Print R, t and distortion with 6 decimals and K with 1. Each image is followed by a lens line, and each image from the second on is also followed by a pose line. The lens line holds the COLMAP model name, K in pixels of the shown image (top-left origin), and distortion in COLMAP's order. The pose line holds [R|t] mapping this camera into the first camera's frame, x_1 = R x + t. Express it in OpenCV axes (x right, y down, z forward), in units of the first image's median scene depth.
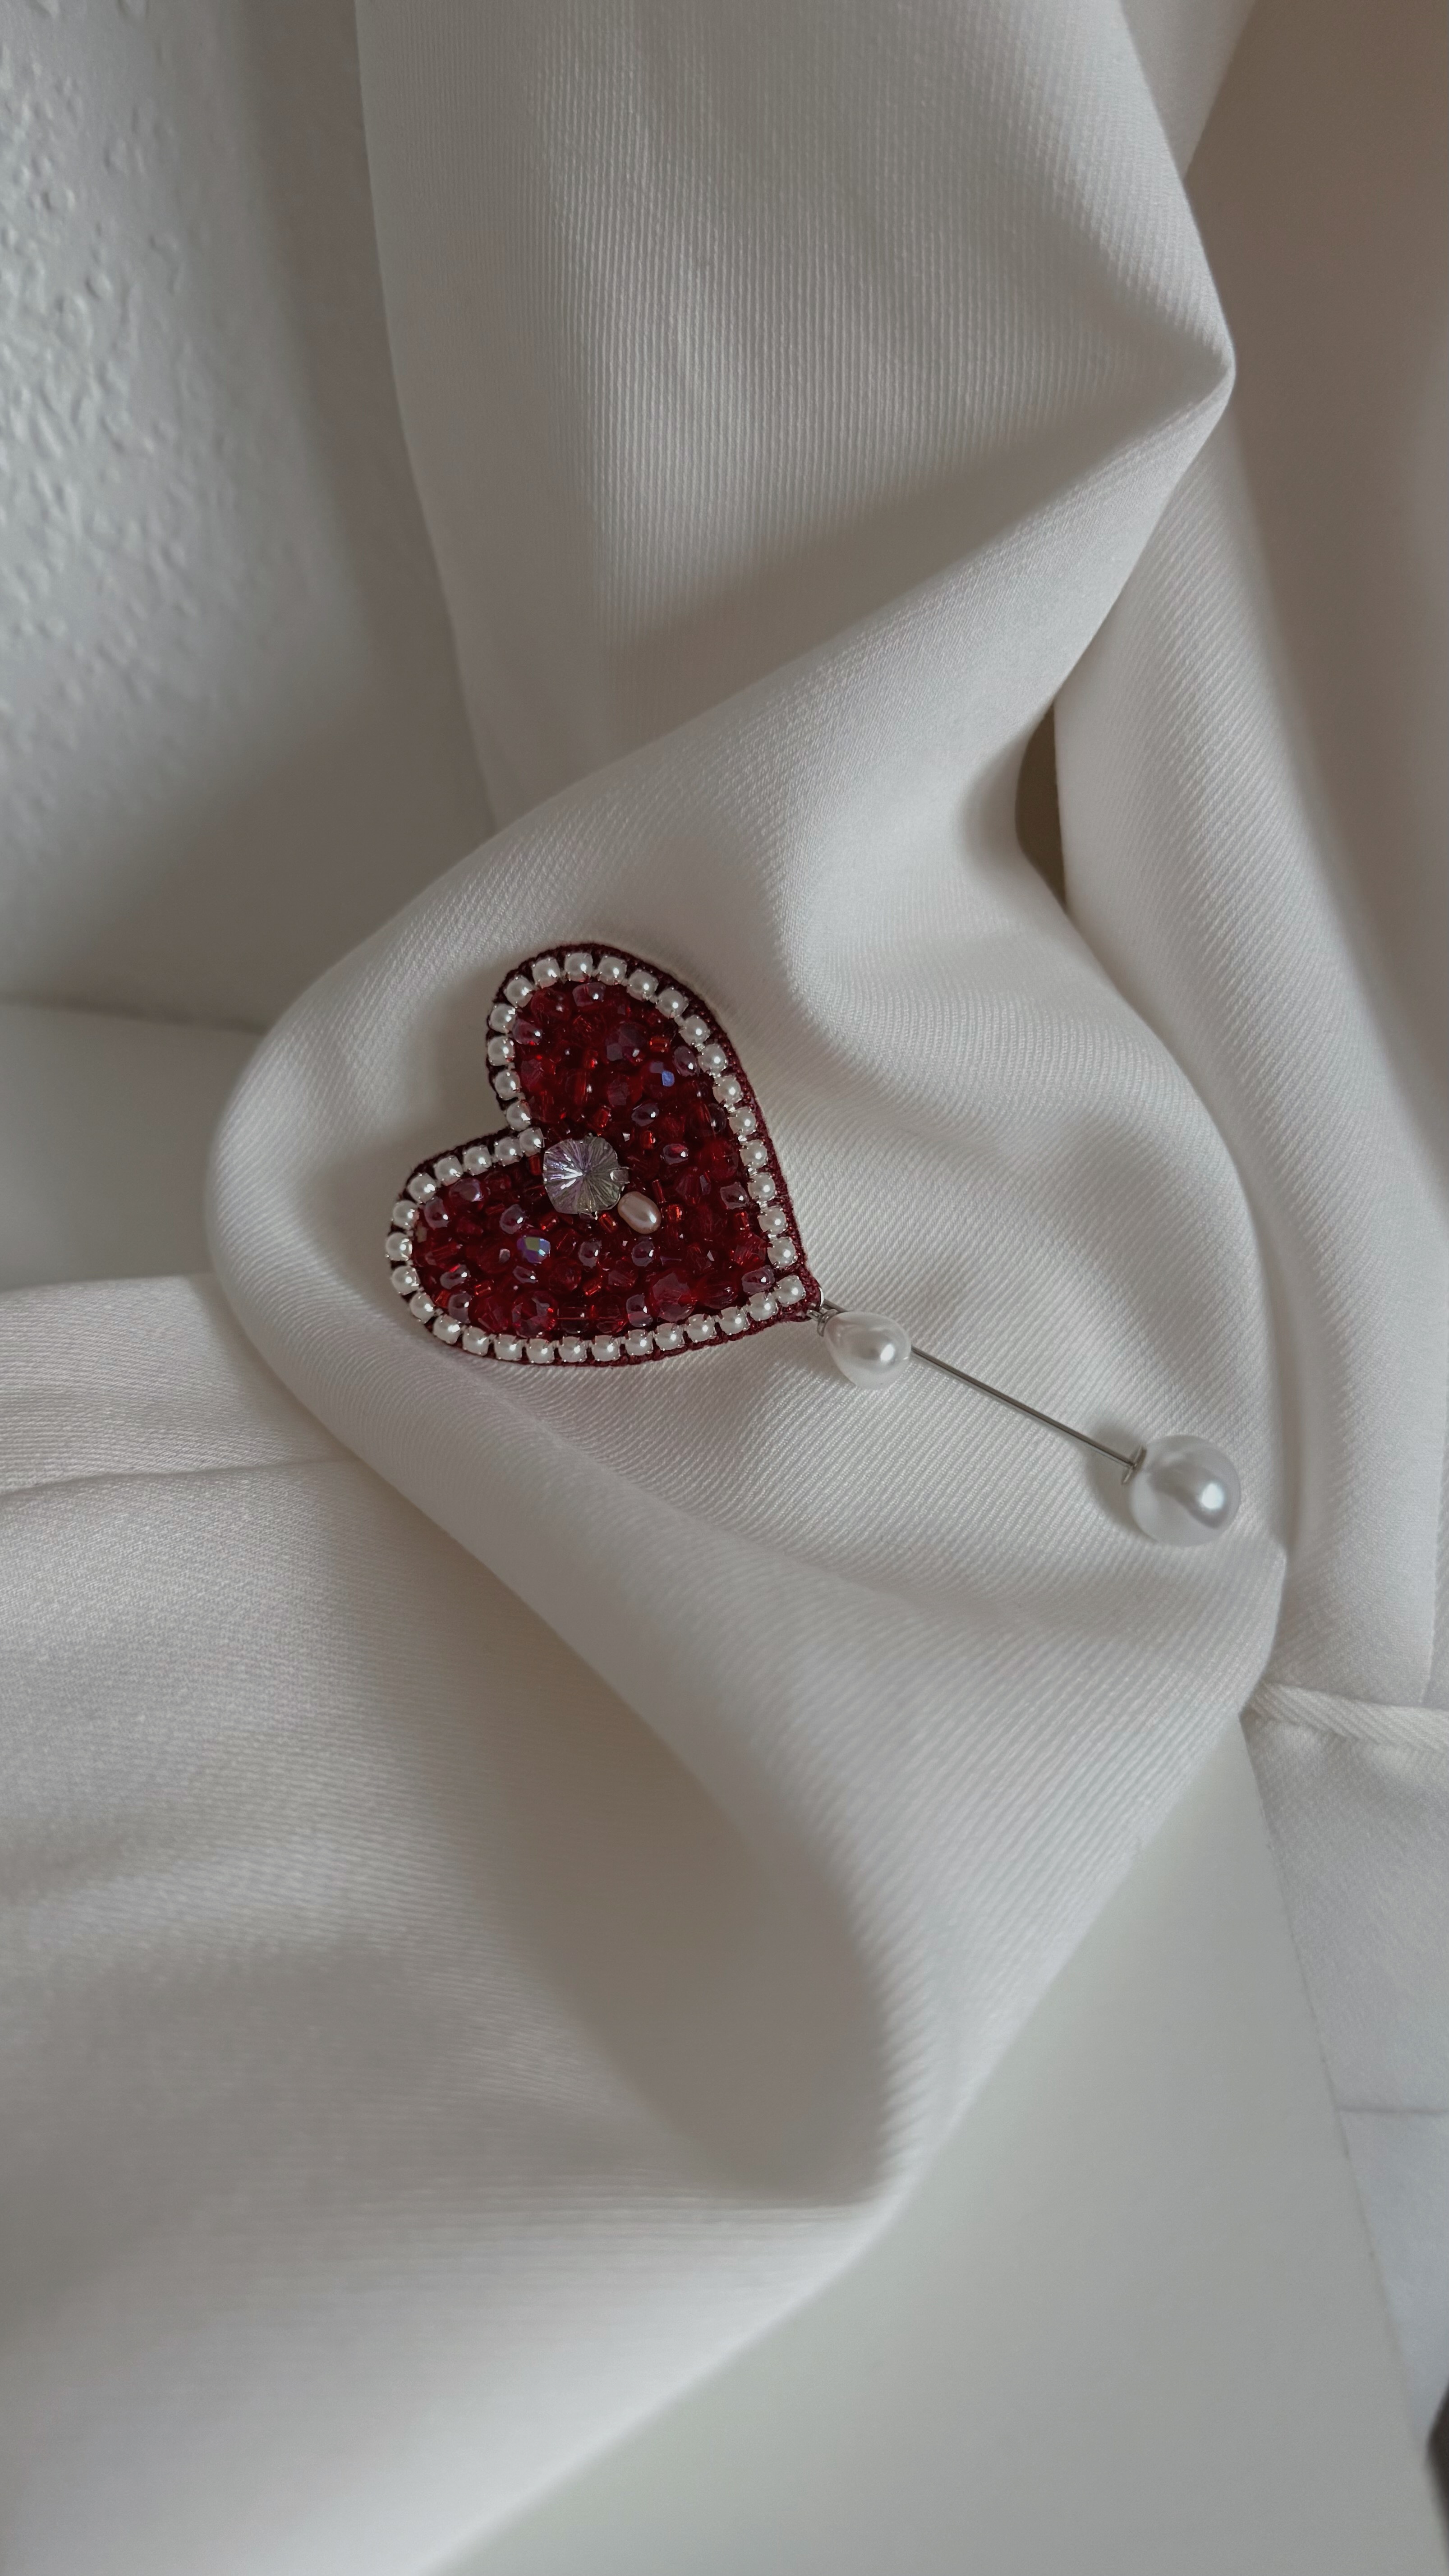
lens RADIAL K [[1811.2, 0, 724.5], [0, 1811.2, 1288.0], [0, 0, 1]] dist [-0.061809, -0.000627]
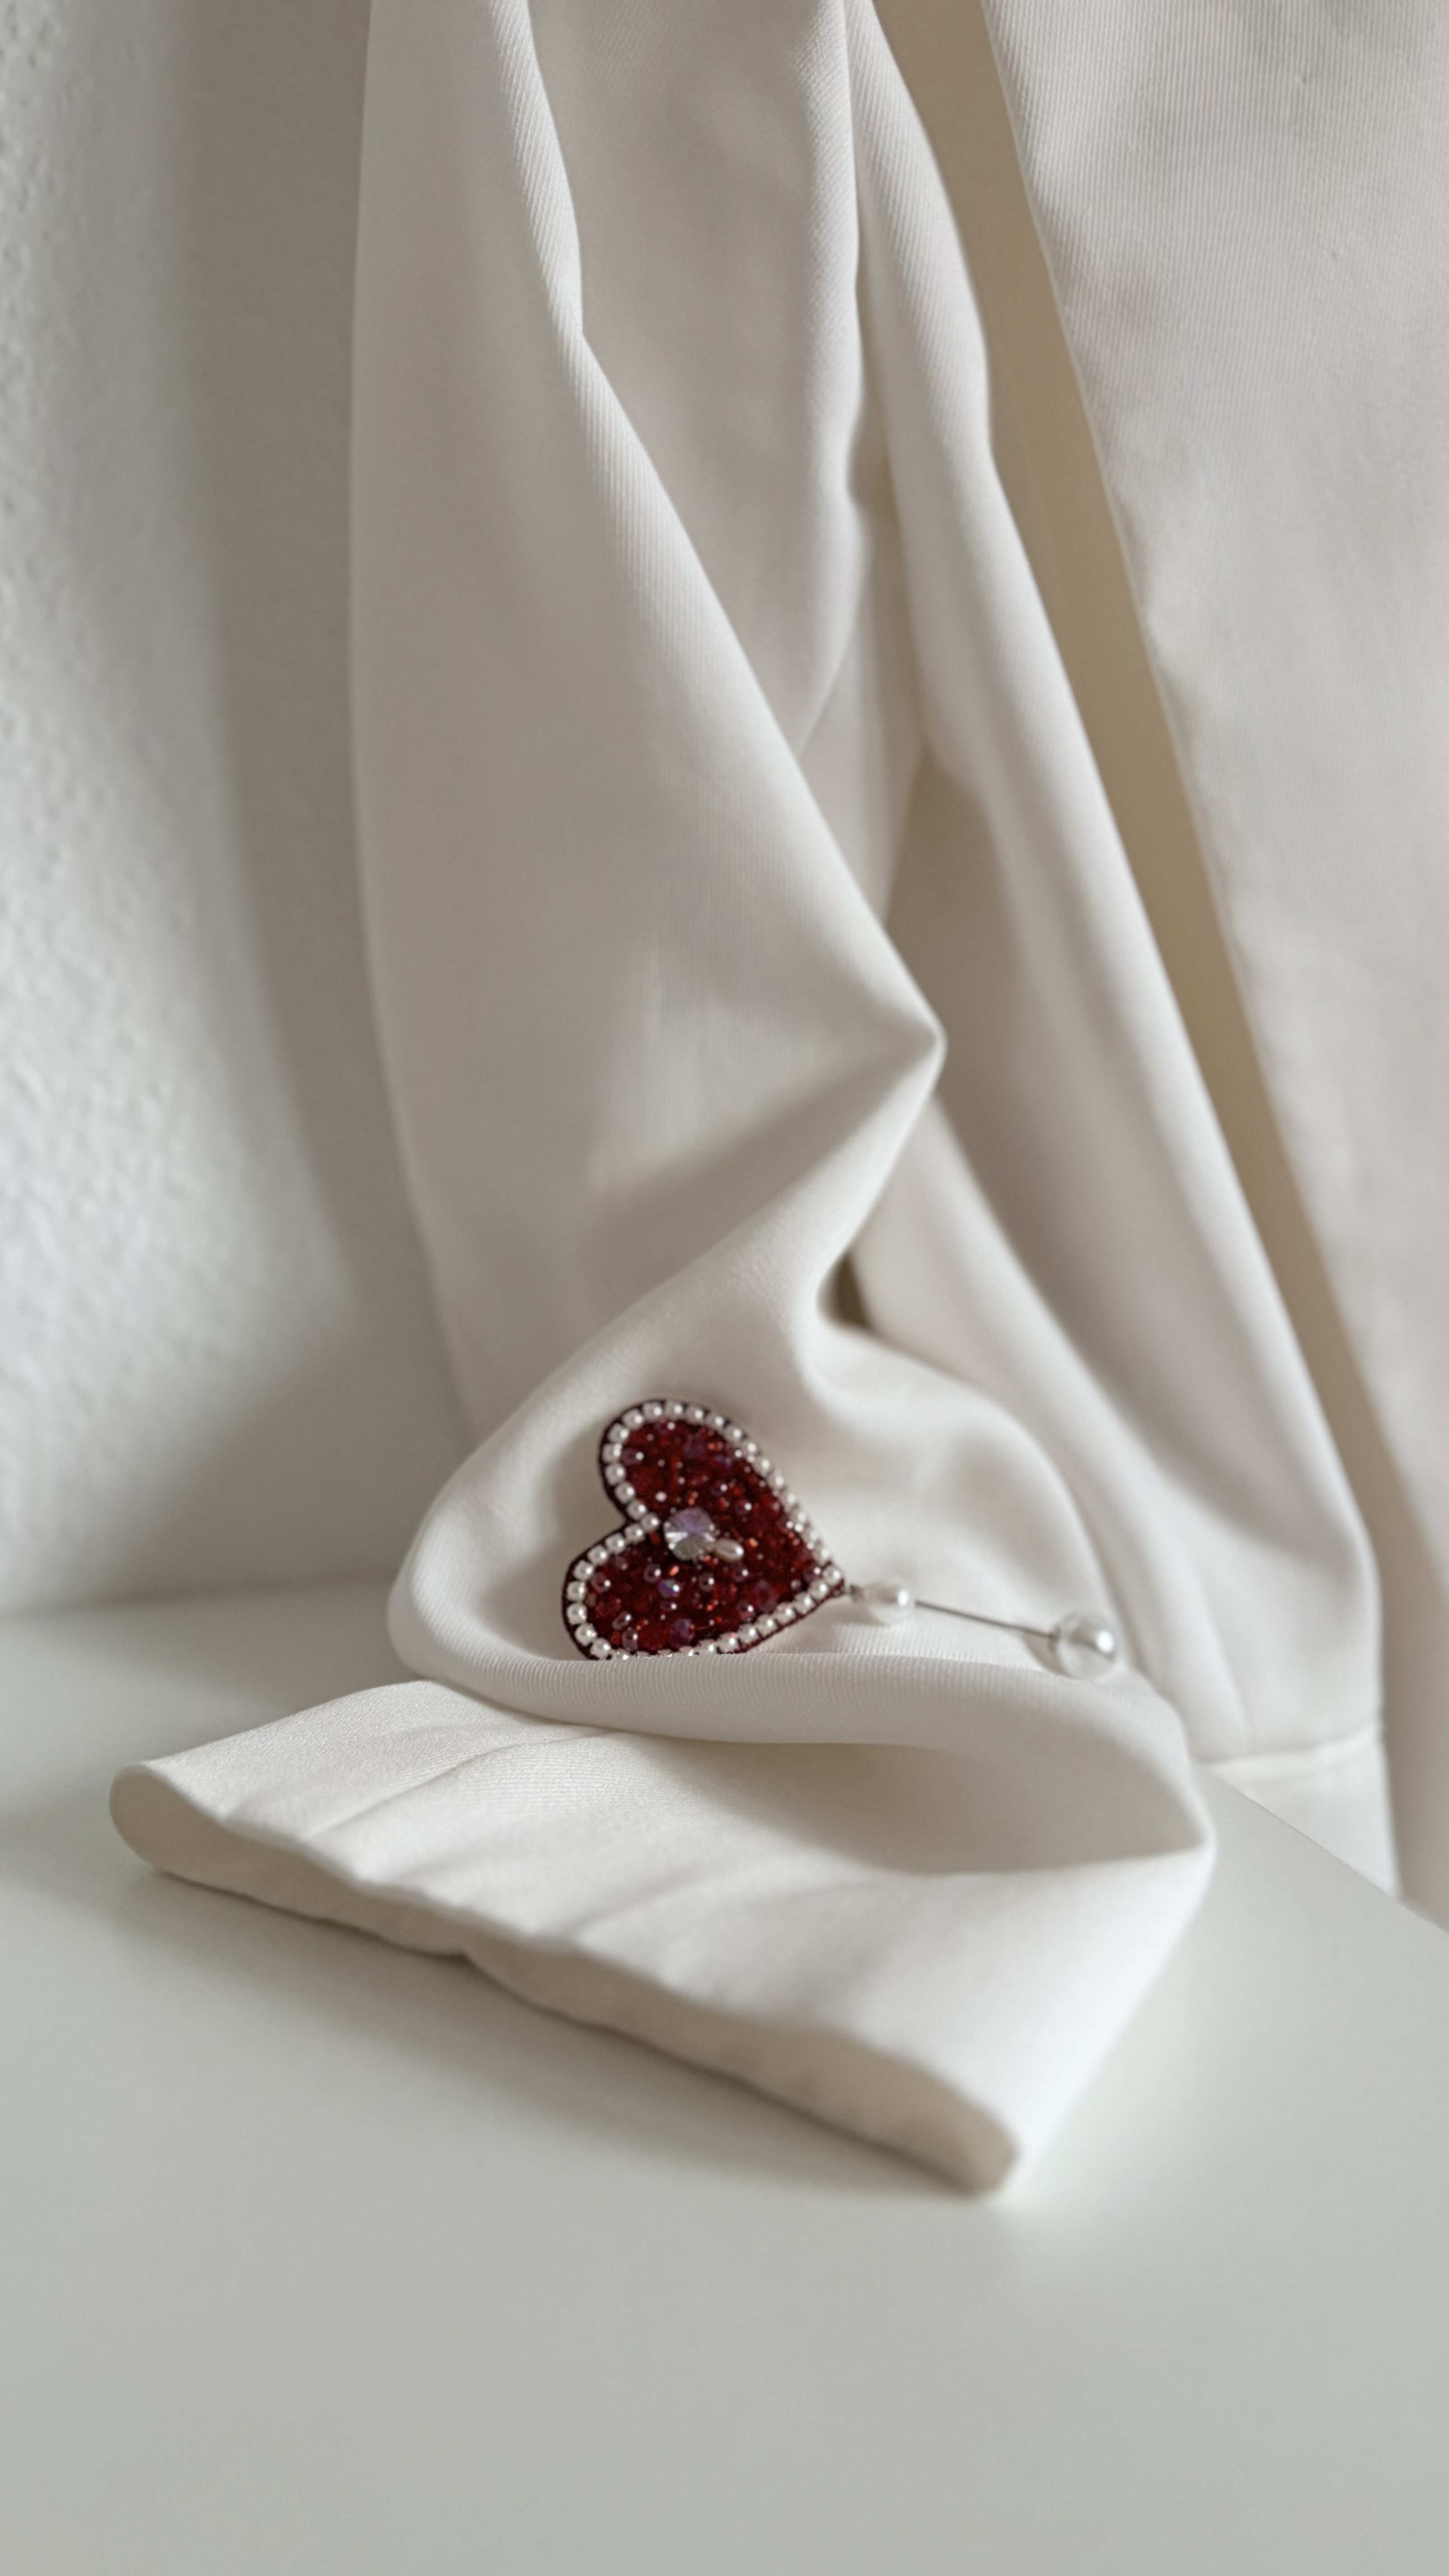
lens RADIAL K [[1811.2, 0, 724.5], [0, 1811.2, 1288.0], [0, 0, 1]] dist [-0.061809, -0.000627]
pose [[0.924704, -0.151199, 0.349373, -0.558418], [0.280546, 0.891005, -0.356936, 0.311197], [-0.257325, 0.428075, 0.866335, -0.450448]]
